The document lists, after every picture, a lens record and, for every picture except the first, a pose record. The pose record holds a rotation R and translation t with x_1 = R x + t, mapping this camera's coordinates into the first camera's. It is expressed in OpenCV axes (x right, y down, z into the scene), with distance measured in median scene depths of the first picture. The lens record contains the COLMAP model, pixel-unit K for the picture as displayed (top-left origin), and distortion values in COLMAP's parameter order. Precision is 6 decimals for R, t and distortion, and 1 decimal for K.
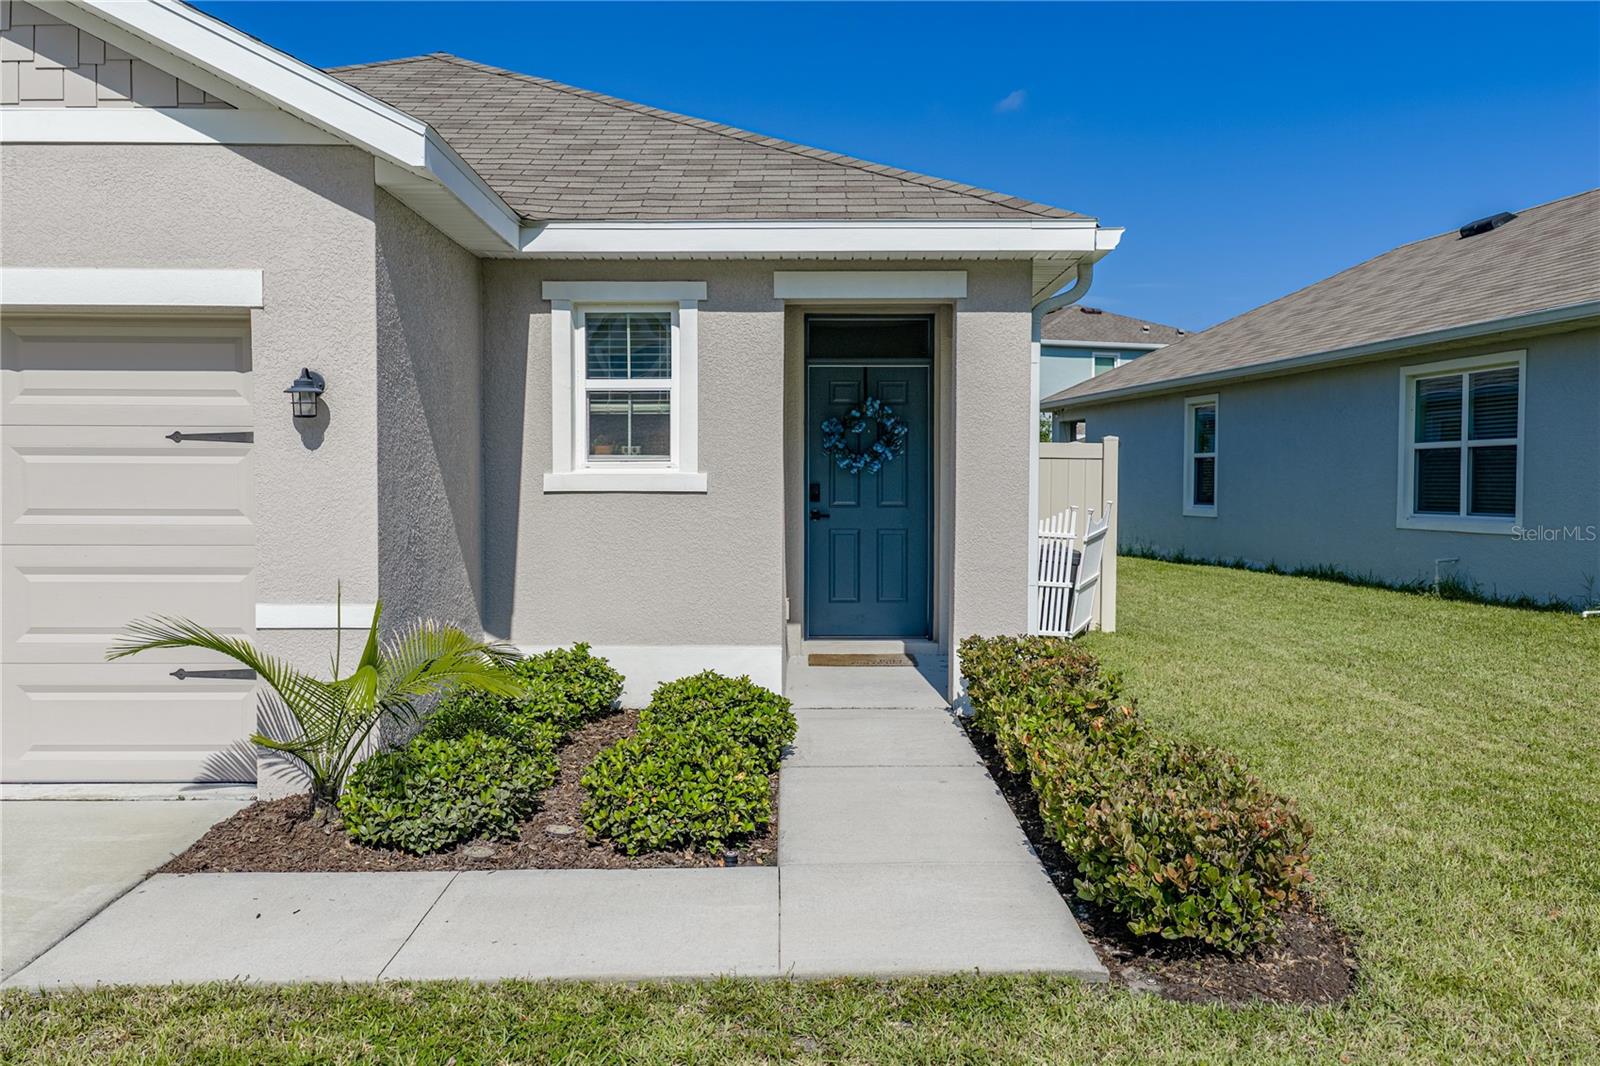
lens RADIAL K [[1330.5, 0, 801.2], [0, 1330.5, 538.3], [0, 0, 1]] dist [0.031946, 0.001568]
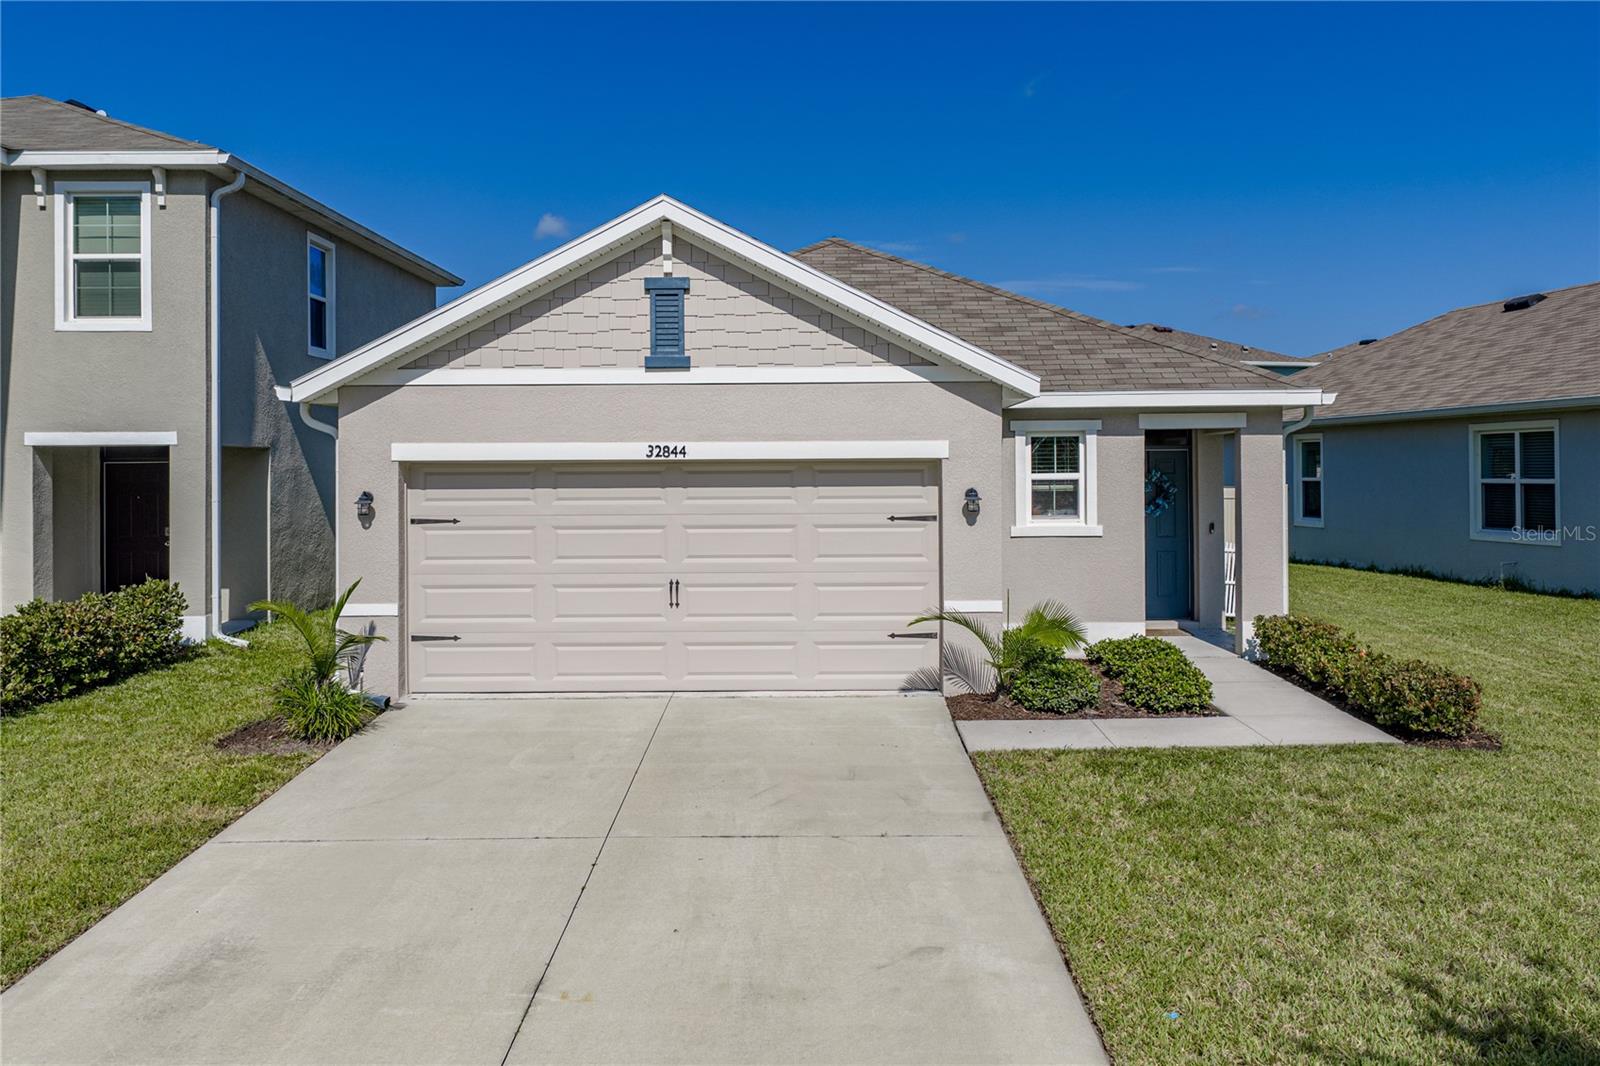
lens RADIAL K [[1330.5, 0, 830.3], [0, 1330.5, 469.3], [0, 0, 1]] dist [0.031946, 0.001568]
pose [[0.999942, -0.009954, -0.004140, -0.429427], [0.009751, 0.998875, -0.046401, -0.044894], [0.004598, 0.046358, 0.998914, -0.799508]]
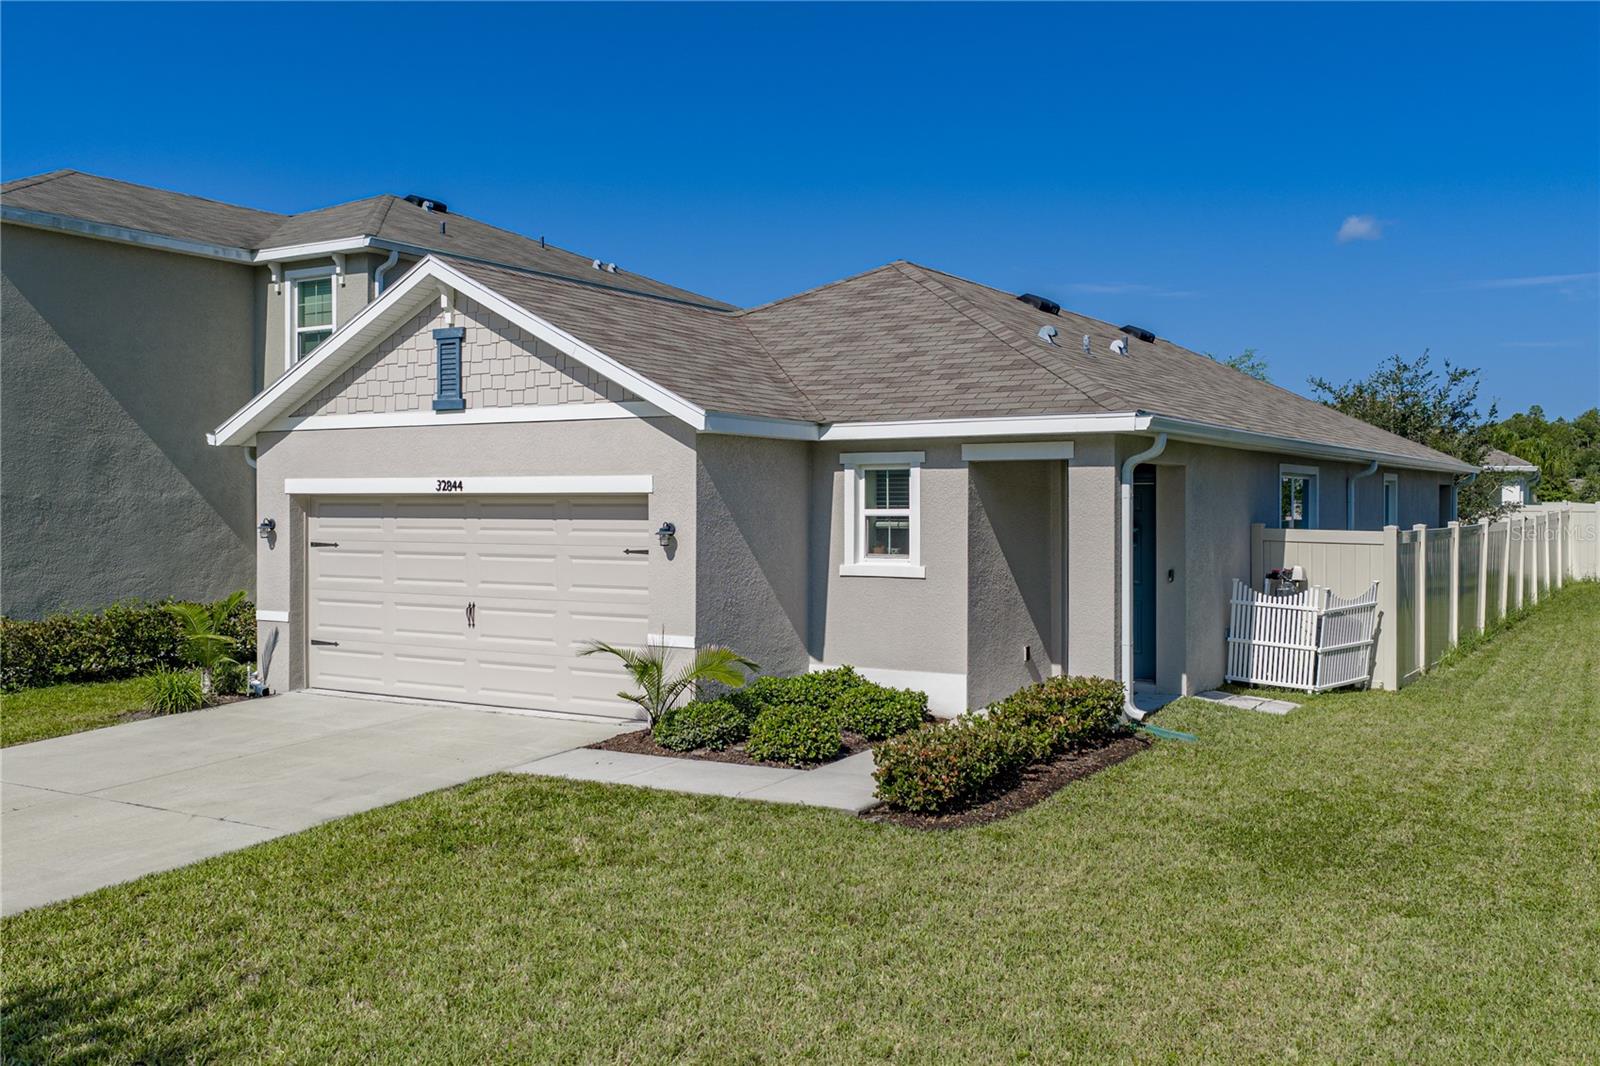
lens RADIAL K [[1423.8, 0, 807.4], [0, 1423.8, 519.4], [0, 0, 1]] dist [0.038325, 0.002233]
pose [[0.853705, 0.002616, -0.520751, 0.721283], [-0.021905, 0.999283, -0.030889, -0.049357], [0.520296, 0.037777, 0.853150, -0.580254]]
